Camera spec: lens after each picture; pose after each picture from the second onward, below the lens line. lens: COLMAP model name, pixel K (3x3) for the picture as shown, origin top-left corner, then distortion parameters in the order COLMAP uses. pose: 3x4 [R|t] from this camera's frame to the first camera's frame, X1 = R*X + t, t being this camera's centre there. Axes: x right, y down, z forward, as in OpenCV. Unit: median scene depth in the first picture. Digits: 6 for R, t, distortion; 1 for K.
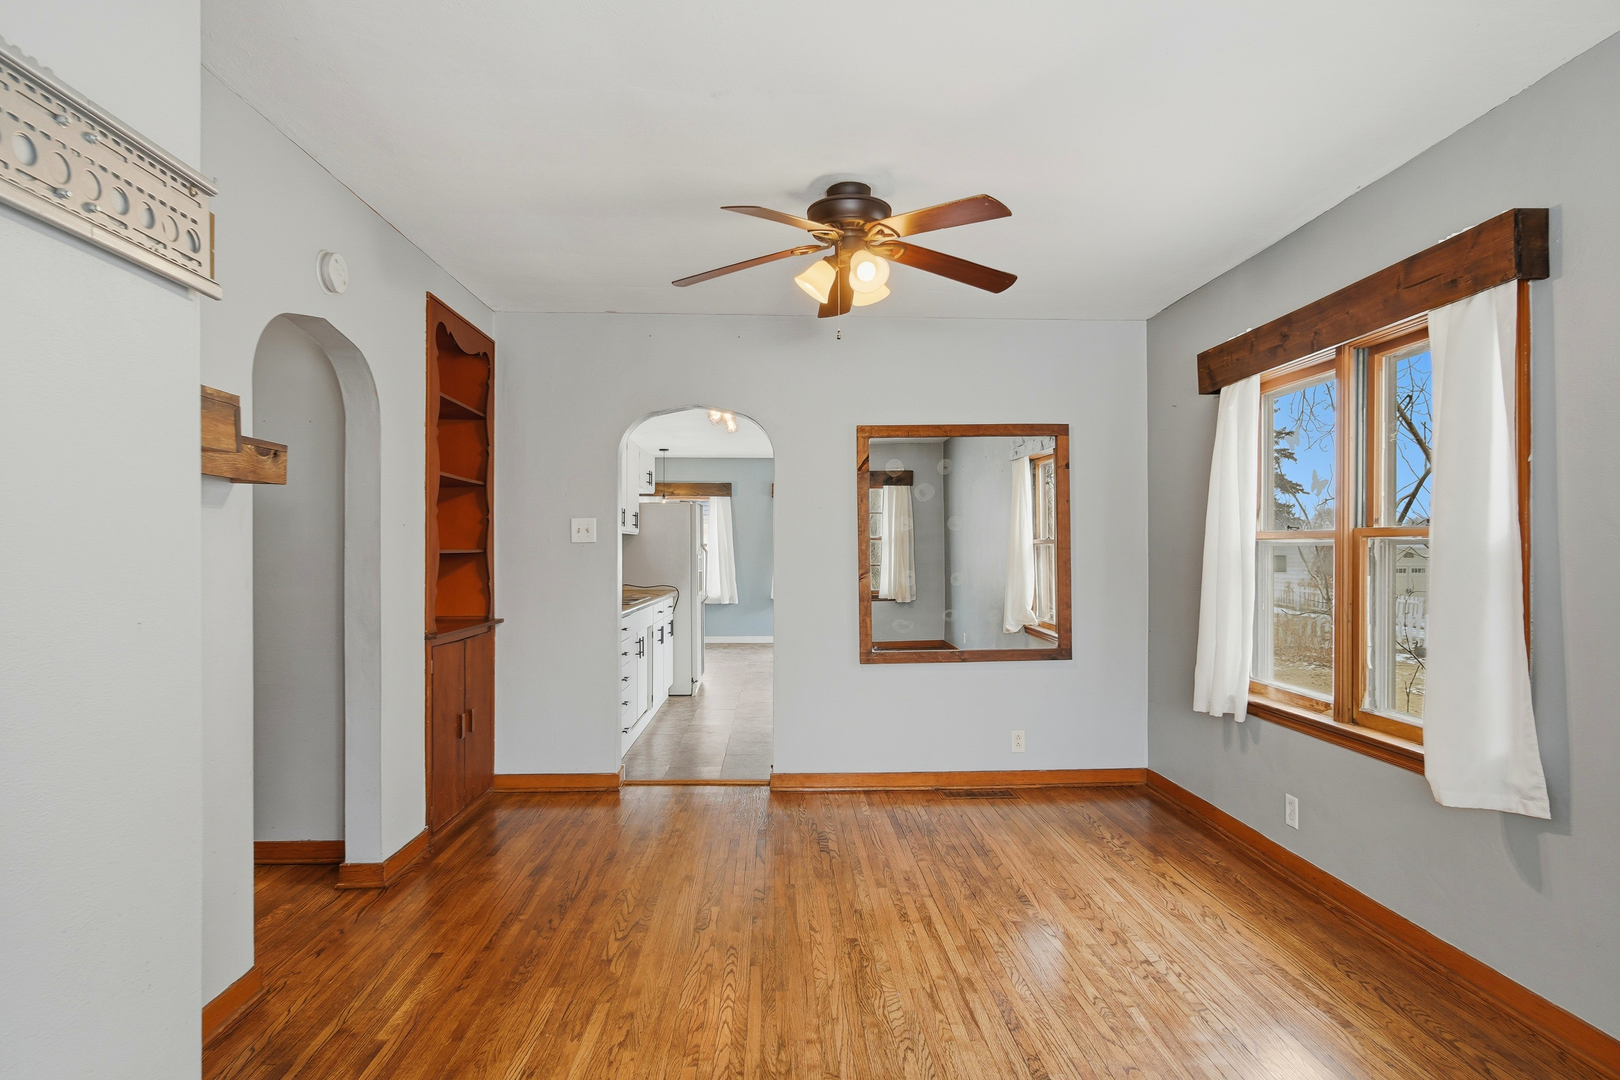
lens RADIAL K [[887.6, 0, 810.0], [0, 887.6, 540.0], [0, 0, 1]] dist [0.000051, -0.000019]
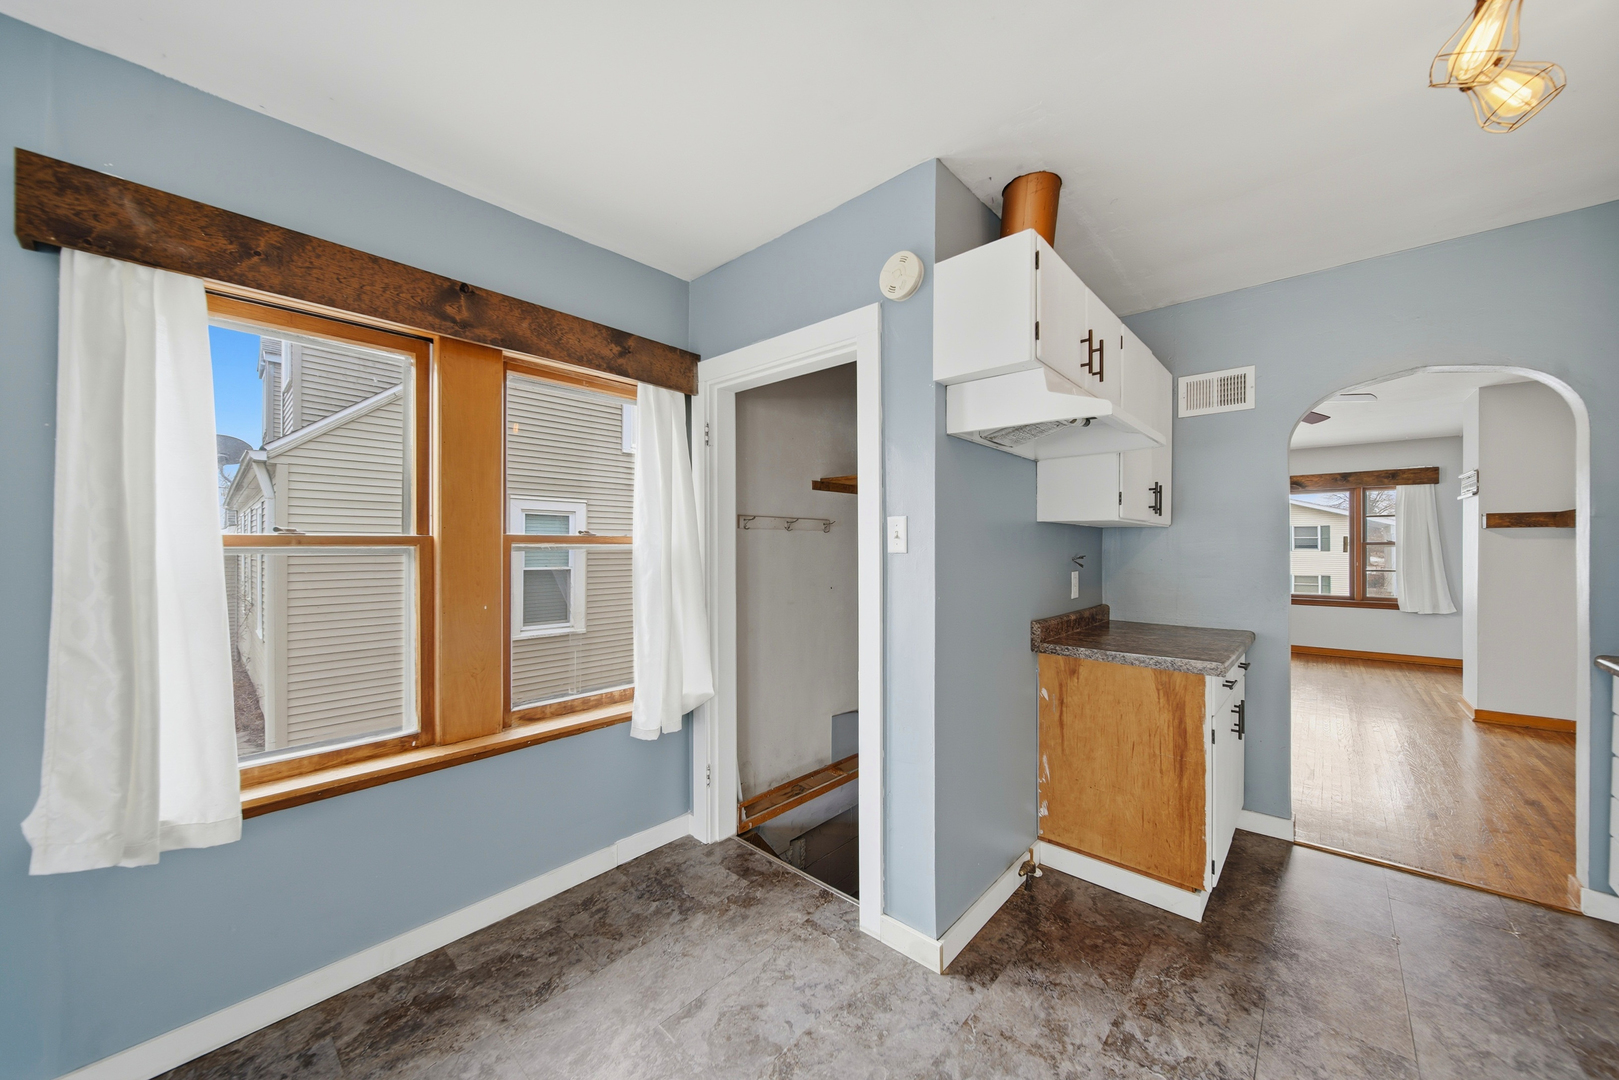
lens RADIAL K [[574.0, 0, 806.9], [0, 574.0, 544.8], [0, 0, 1]] dist [0.000476, -0.002076]
pose [[-0.709756, 0.003696, 0.704438, -0.241436], [-0.003304, 0.999958, -0.008575, 0.004139], [-0.704440, -0.008414, -0.709714, 3.261472]]
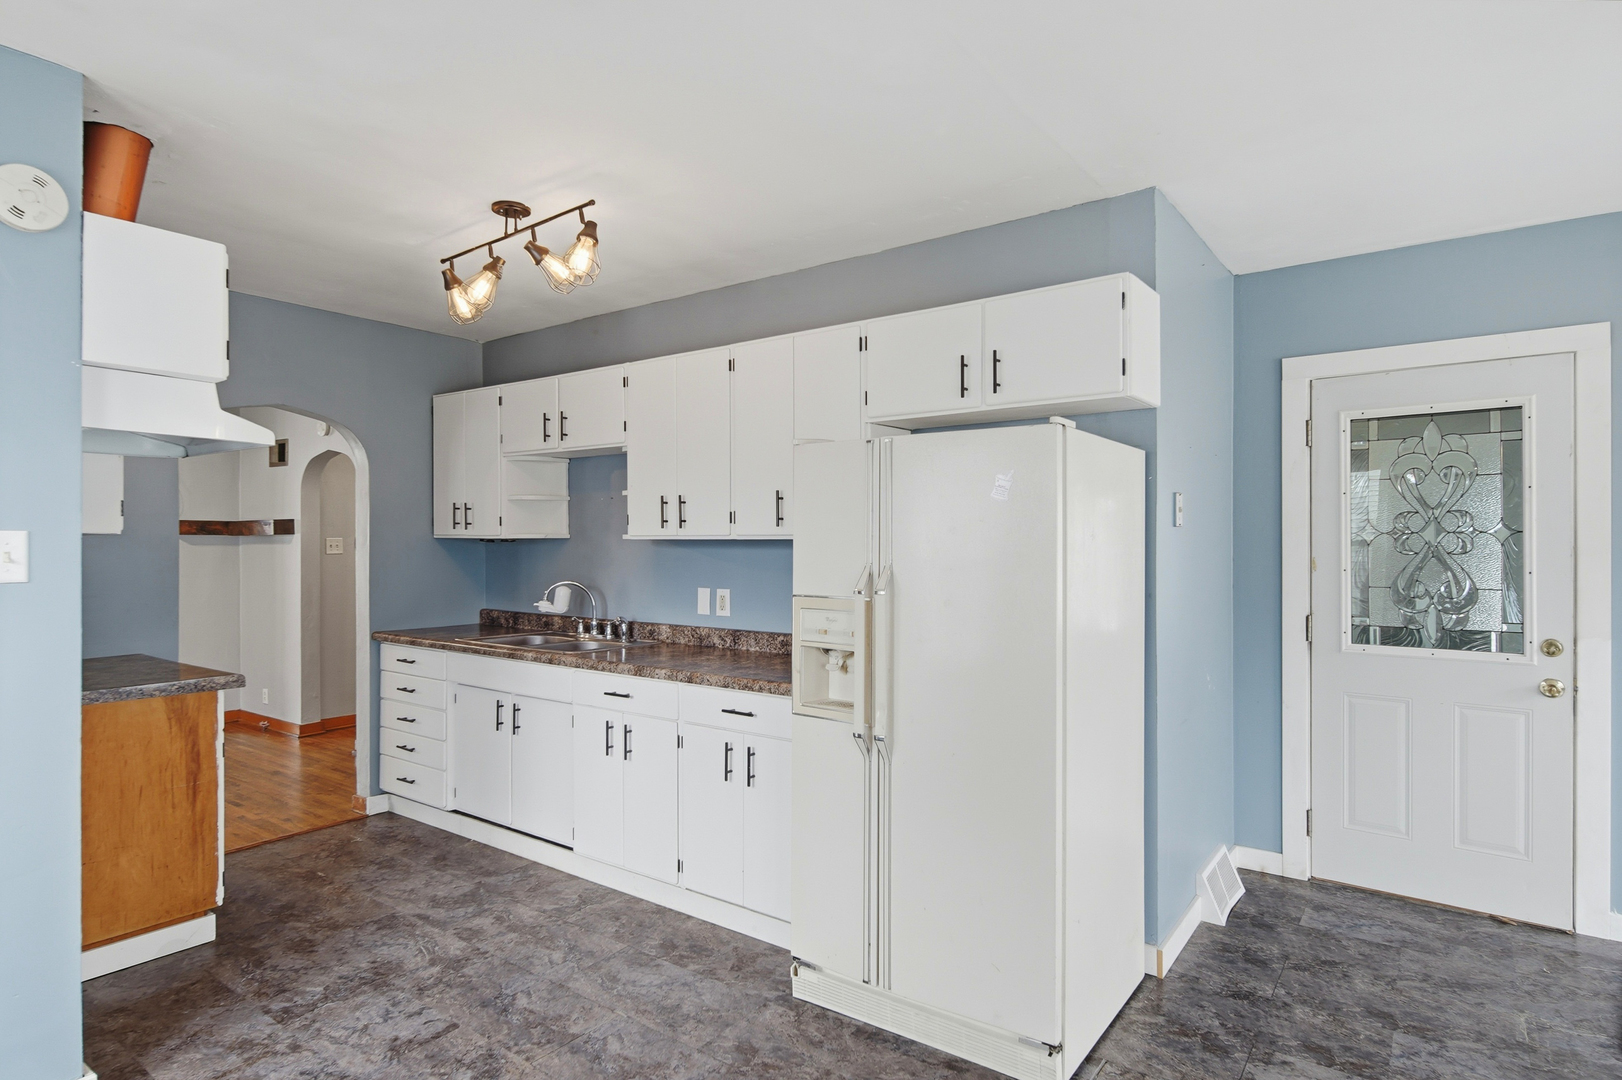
lens RADIAL K [[877.1, 0, 812.5], [0, 877.1, 545.8], [0, 0, 1]] dist [-0.003301, 0.001420]
pose [[-0.628118, 0.005872, -0.778096, 0.375937], [0.008748, 0.999962, 0.000484, -0.019930], [0.778069, -0.006503, -0.628145, 3.733371]]
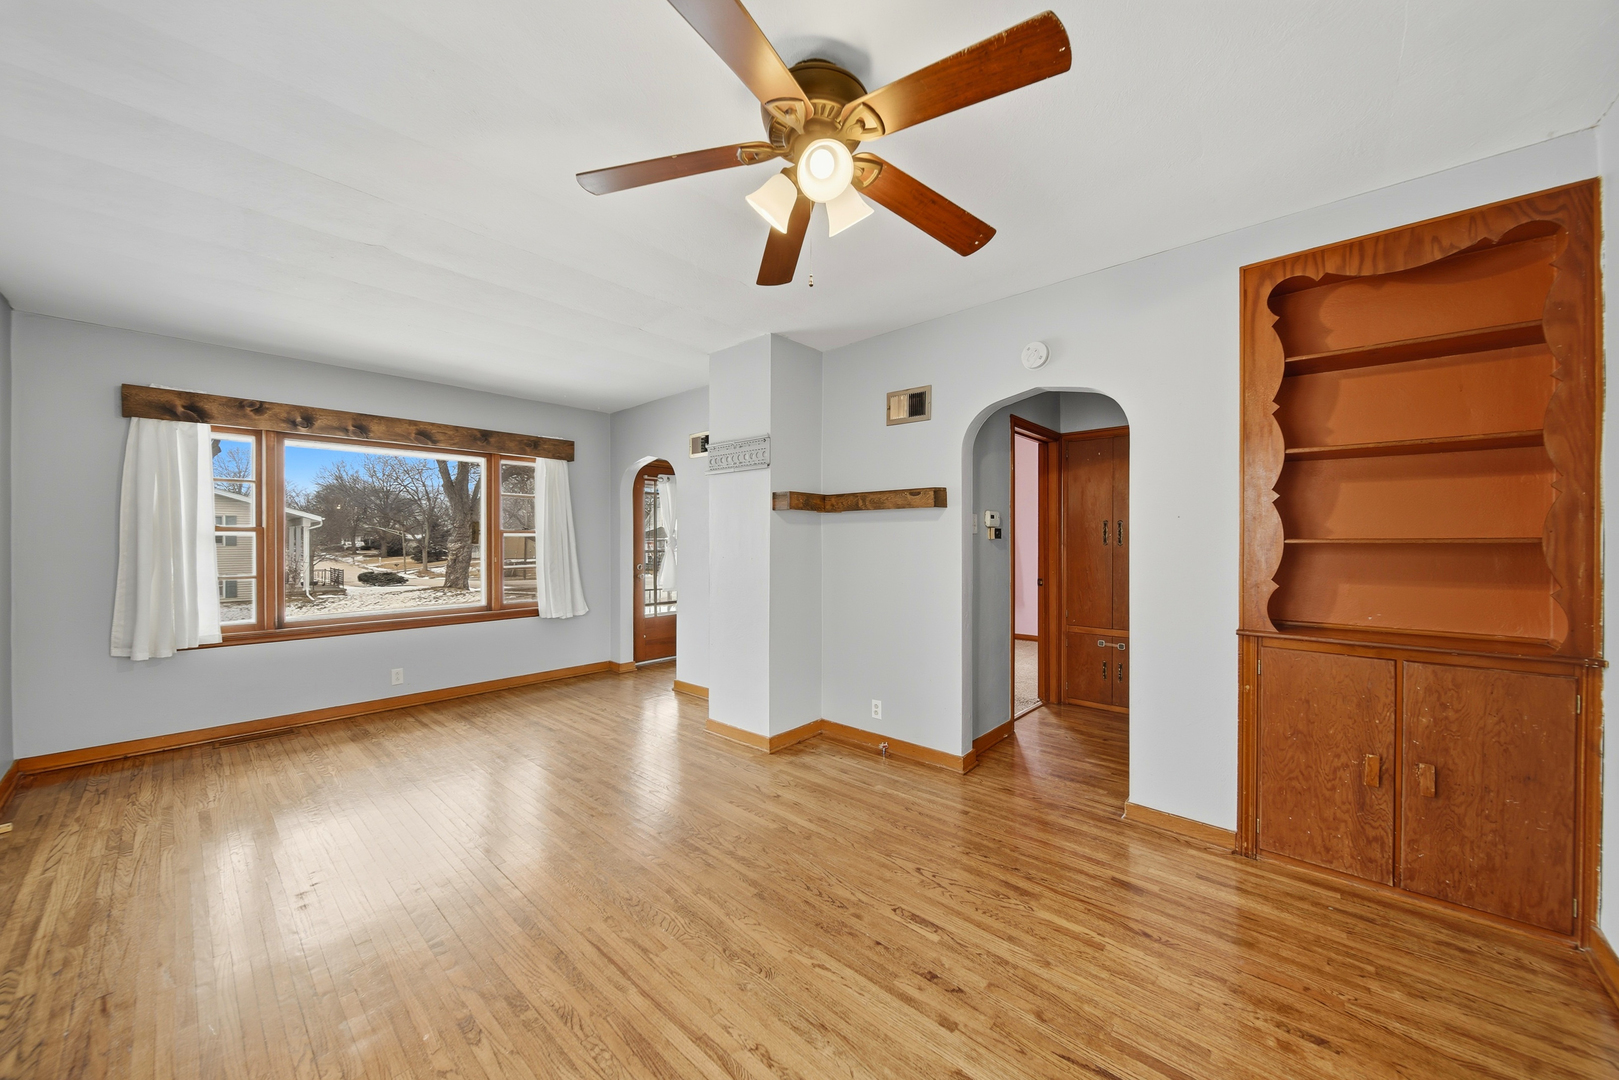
lens RADIAL K [[584.0, 0, 806.8], [0, 584.0, 542.5], [0, 0, 1]] dist [0.000924, -0.002523]
pose [[-0.711545, 0.005510, -0.702619, 0.485452], [0.007958, 0.999968, -0.000217, 0.012588], [0.702596, -0.005746, -0.711566, 1.616584]]
